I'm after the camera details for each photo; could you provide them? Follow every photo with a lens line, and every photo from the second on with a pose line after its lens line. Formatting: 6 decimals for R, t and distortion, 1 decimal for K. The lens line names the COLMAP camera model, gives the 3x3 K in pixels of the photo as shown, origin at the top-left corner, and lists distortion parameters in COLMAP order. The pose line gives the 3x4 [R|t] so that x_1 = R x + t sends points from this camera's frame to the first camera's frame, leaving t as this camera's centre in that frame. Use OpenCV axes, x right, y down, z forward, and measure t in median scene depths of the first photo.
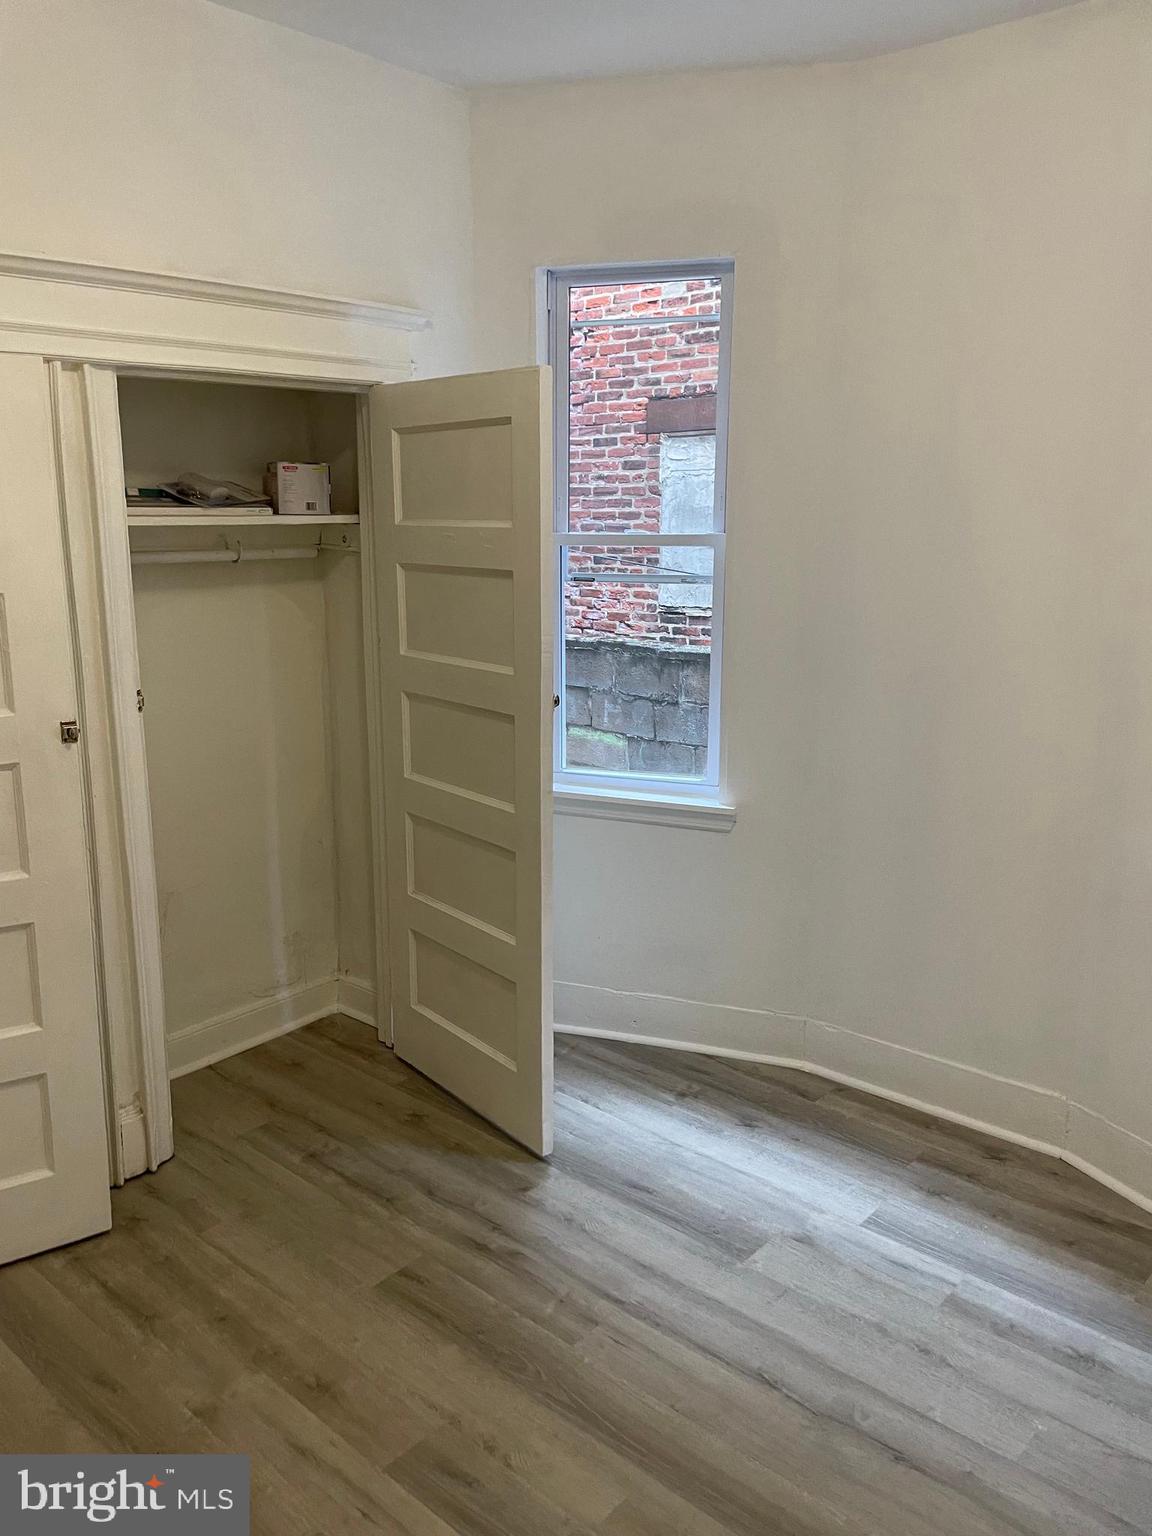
lens RADIAL K [[1164.3, 0, 559.9], [0, 1164.3, 789.1], [0, 0, 1]] dist [0.063581, -0.084259]
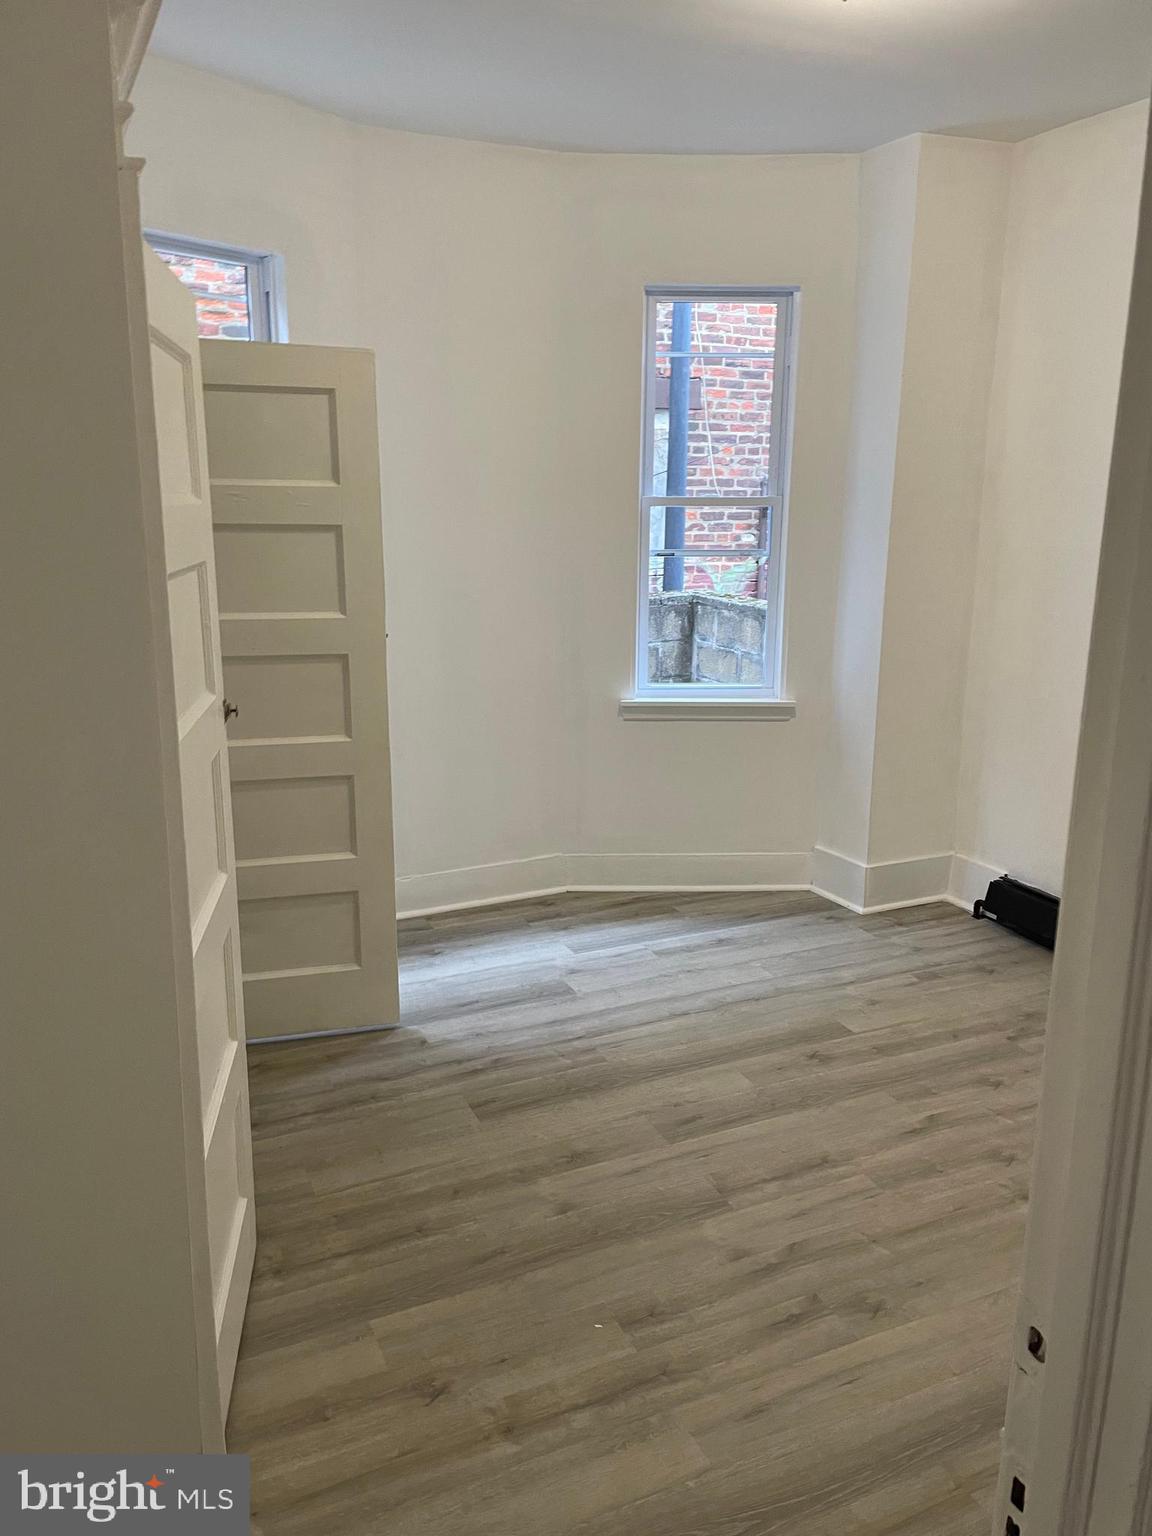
lens RADIAL K [[1164.3, 0, 608.4], [0, 1164.3, 781.5], [0, 0, 1]] dist [0.063581, -0.084259]
pose [[0.389142, -0.227956, 0.892527, -0.888119], [0.221848, 0.963572, 0.149376, -0.043686], [-0.894065, 0.139876, 0.425537, 0.274426]]
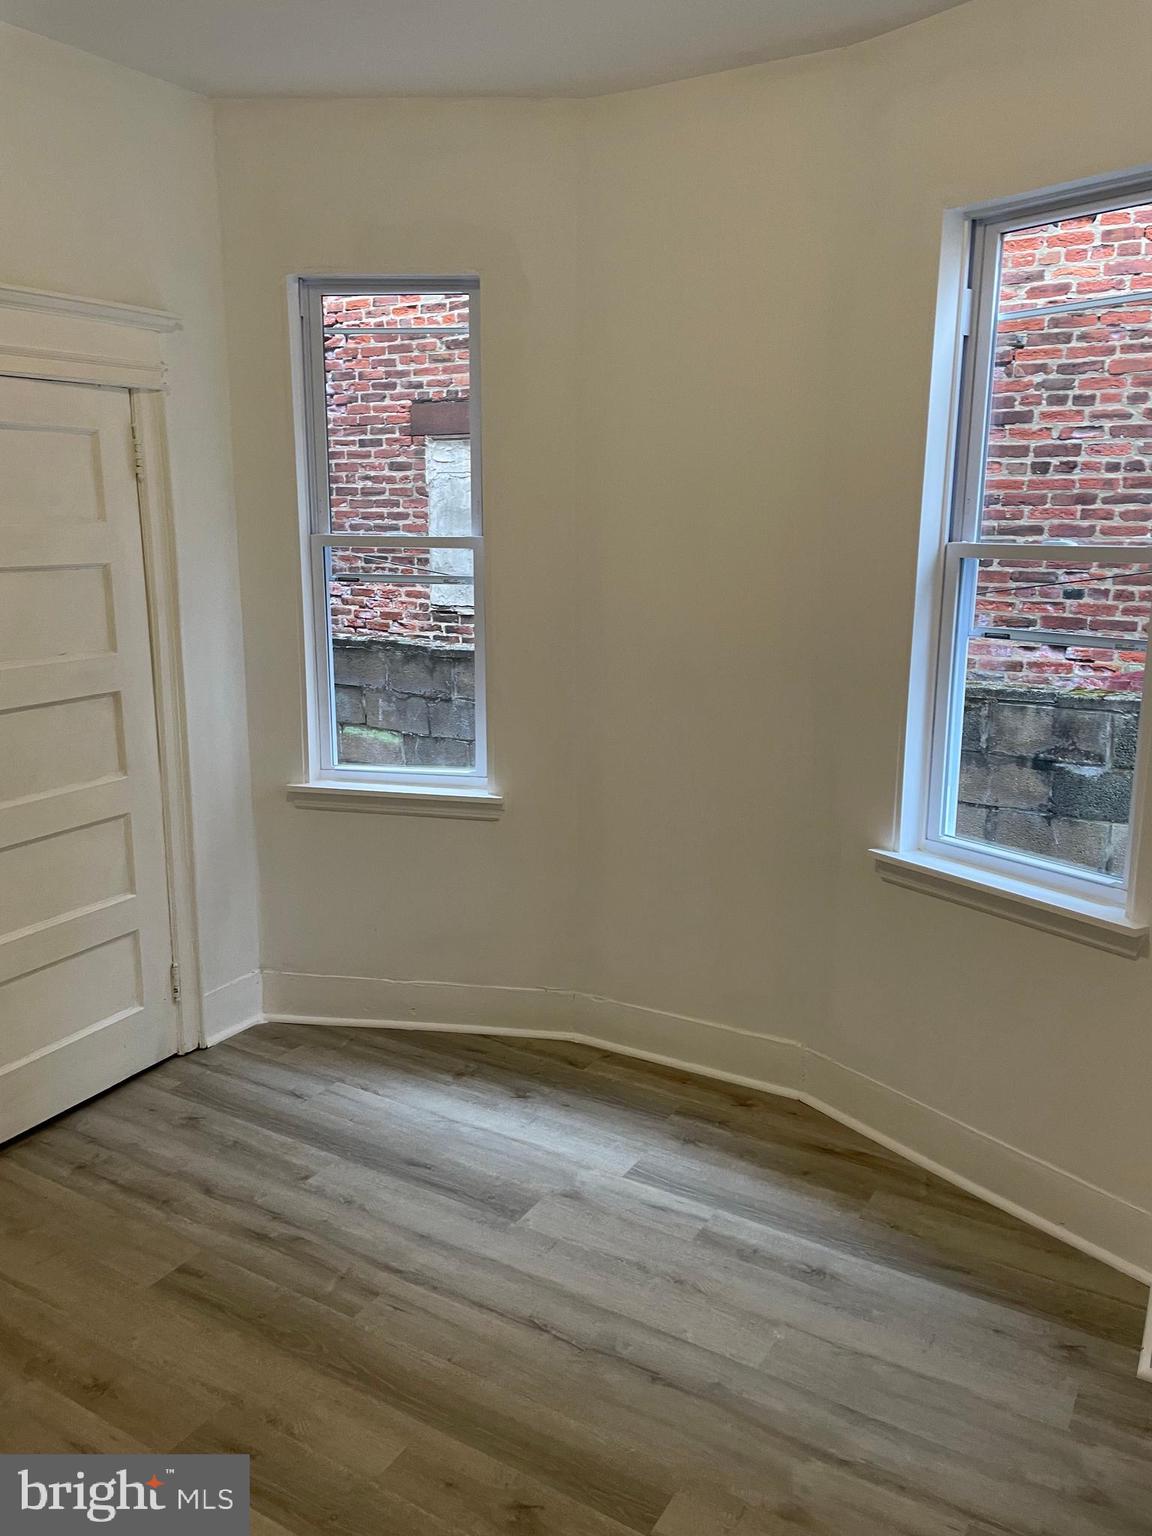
lens RADIAL K [[1164.3, 0, 568.6], [0, 1164.3, 775.8], [0, 0, 1]] dist [0.063581, -0.084259]
pose [[0.981372, -0.036208, 0.188675, 0.014262], [0.037995, 0.999261, -0.005863, 0.005946], [-0.188323, 0.012923, 0.982022, -0.049292]]
